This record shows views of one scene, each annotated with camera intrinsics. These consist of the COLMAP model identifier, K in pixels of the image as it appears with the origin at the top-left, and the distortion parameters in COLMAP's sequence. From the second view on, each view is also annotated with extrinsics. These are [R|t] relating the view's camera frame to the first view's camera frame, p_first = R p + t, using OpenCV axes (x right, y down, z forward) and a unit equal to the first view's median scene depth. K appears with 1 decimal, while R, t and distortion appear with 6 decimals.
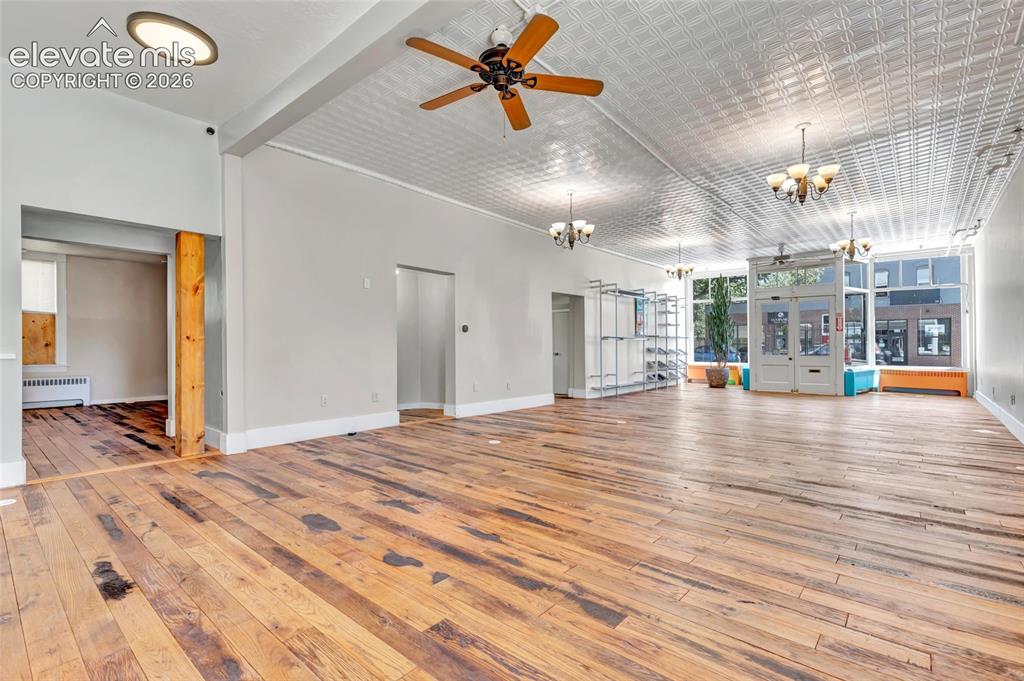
lens RADIAL K [[469.8, 0, 518.1], [0, 469.8, 345.0], [0, 0, 1]] dist [0.007661, -0.002005]
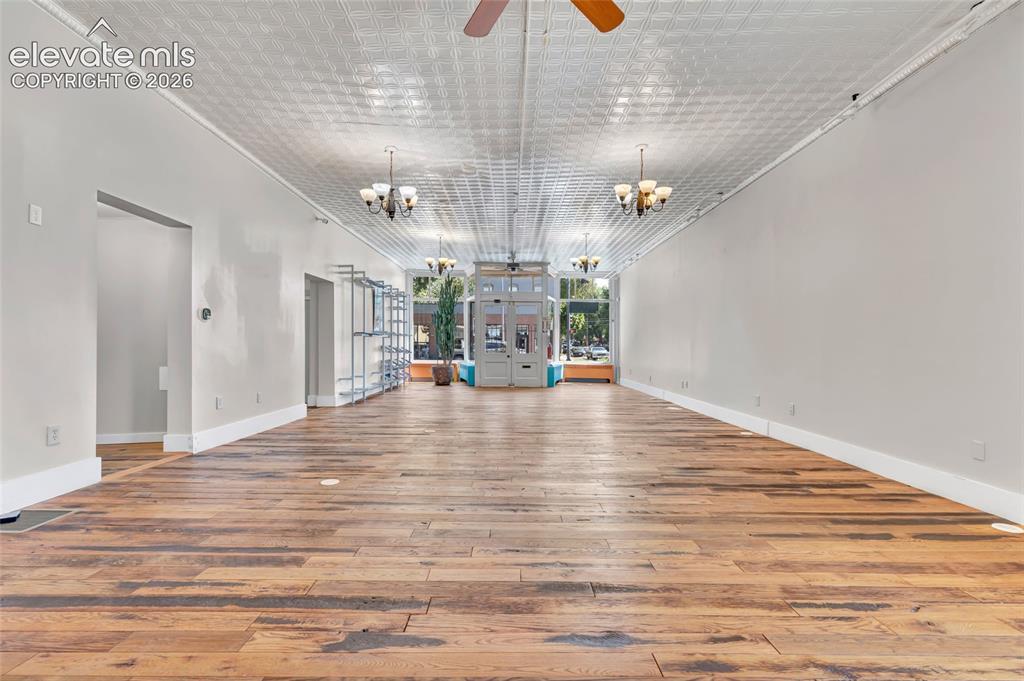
lens RADIAL K [[469.8, 0, 511.5], [0, 469.8, 348.7], [0, 0, 1]] dist [0.007661, -0.002005]
pose [[0.756673, 0.003730, 0.653783, -0.354587], [-0.012022, 0.999894, 0.008209, 0.004545], [-0.653683, -0.014072, 0.756638, 0.368052]]
